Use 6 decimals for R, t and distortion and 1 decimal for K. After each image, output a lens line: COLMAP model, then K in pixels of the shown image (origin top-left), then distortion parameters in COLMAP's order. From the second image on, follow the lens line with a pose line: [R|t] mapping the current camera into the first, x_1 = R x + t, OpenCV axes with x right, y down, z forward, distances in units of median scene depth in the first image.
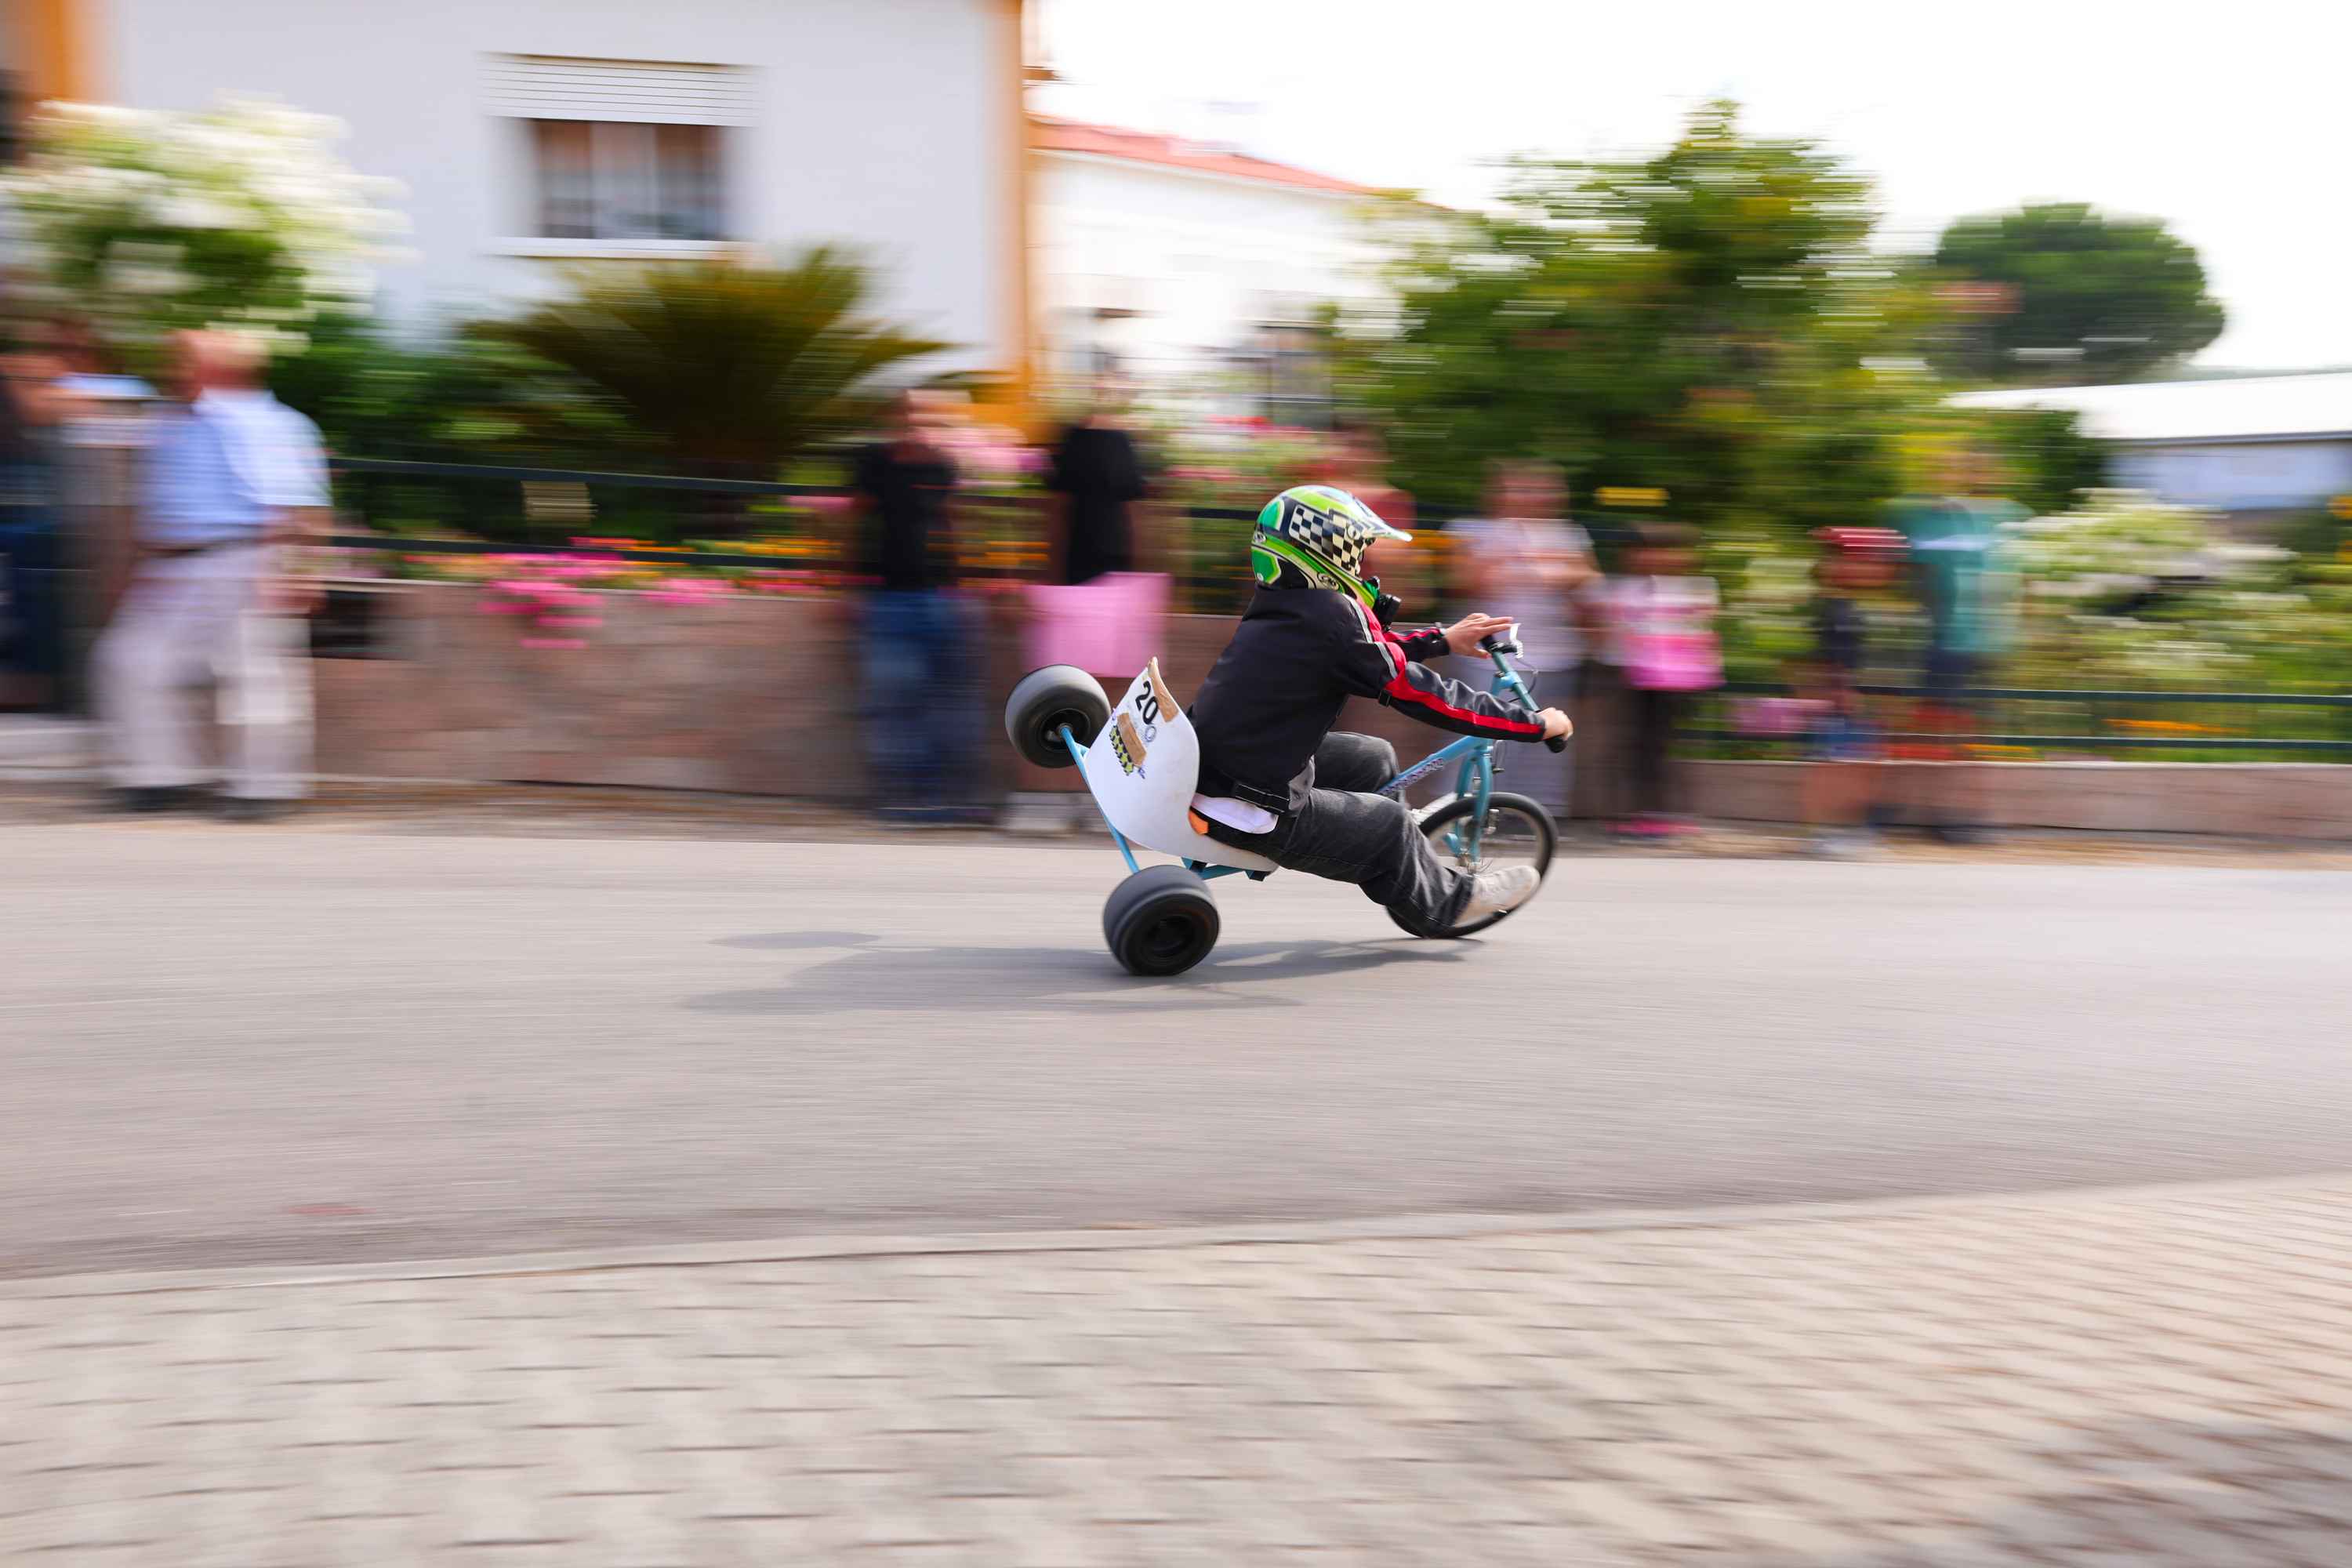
lens RADIAL K [[2520.8, 0, 1188.6], [0, 2520.8, 789.7], [0, 0, 1]] dist [-0.030579, 0.165936]
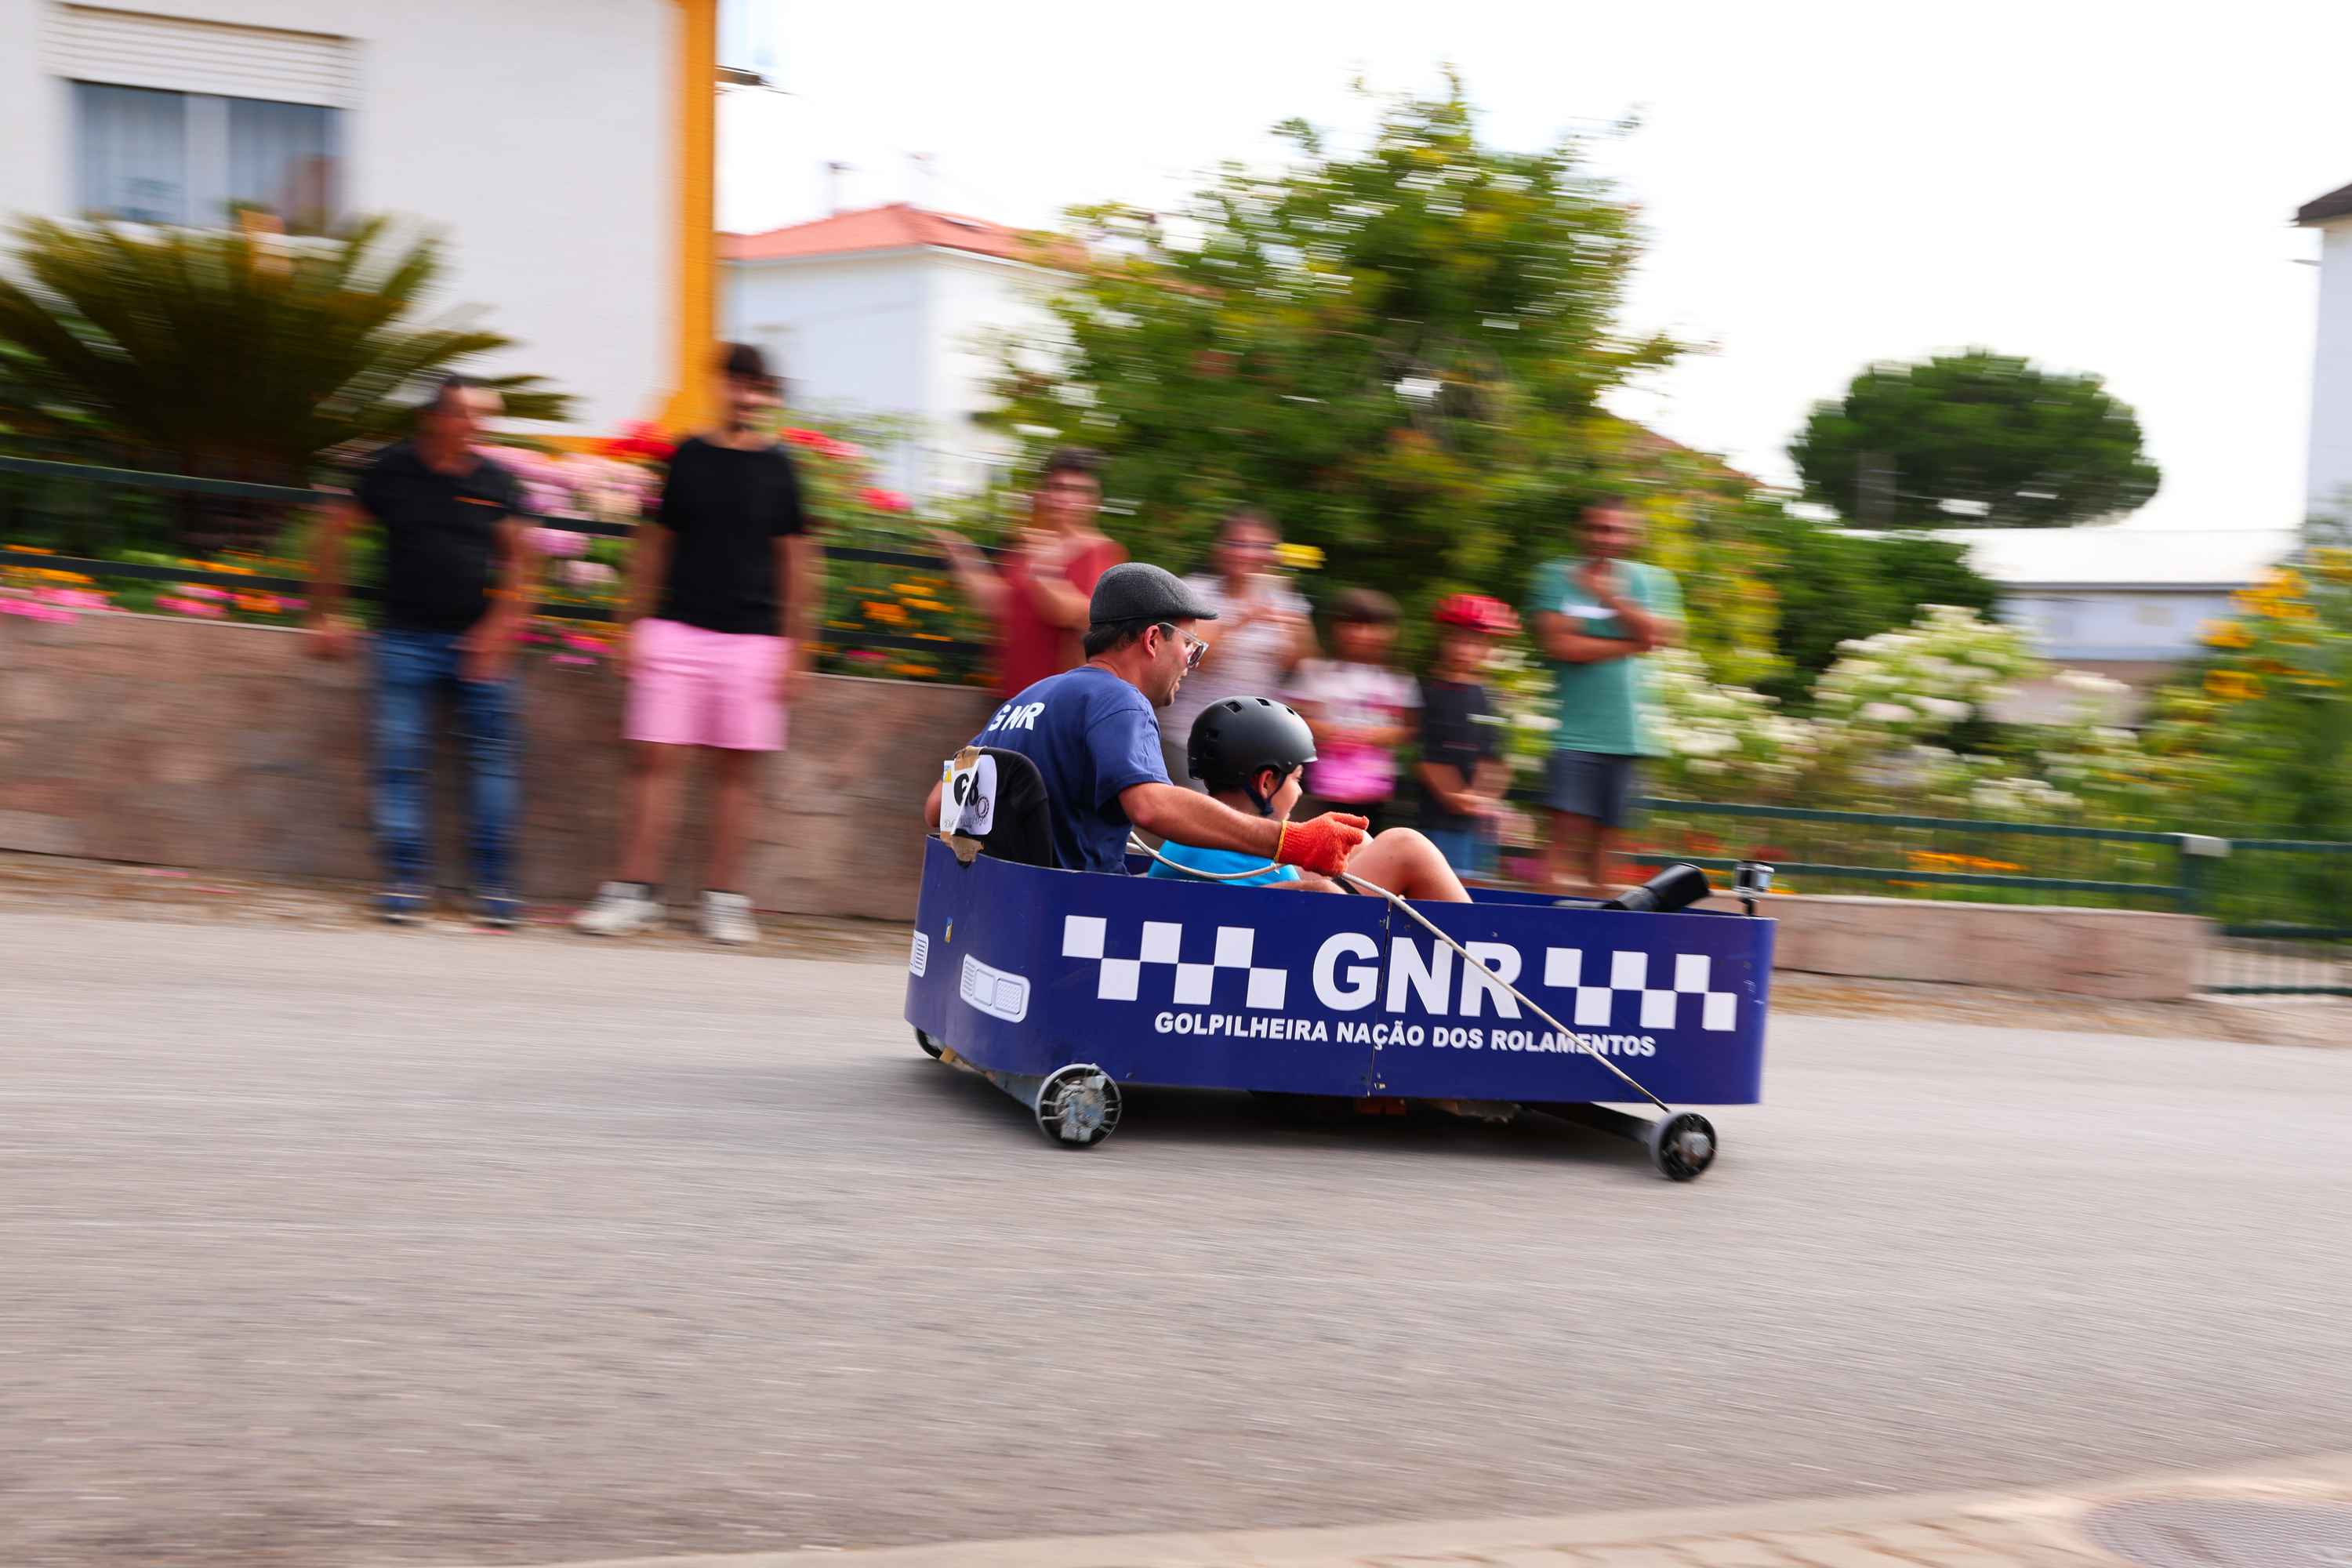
lens RADIAL K [[2588.6, 0, 1176.0], [0, 2588.6, 784.0], [0, 0, 1]] dist [0.002941, 0.001411]
pose [[0.998745, 0.040612, 0.029298, 0.113163], [-0.039102, 0.997964, -0.050388, 0.004498], [-0.031284, 0.049179, 0.998300, 0.146942]]
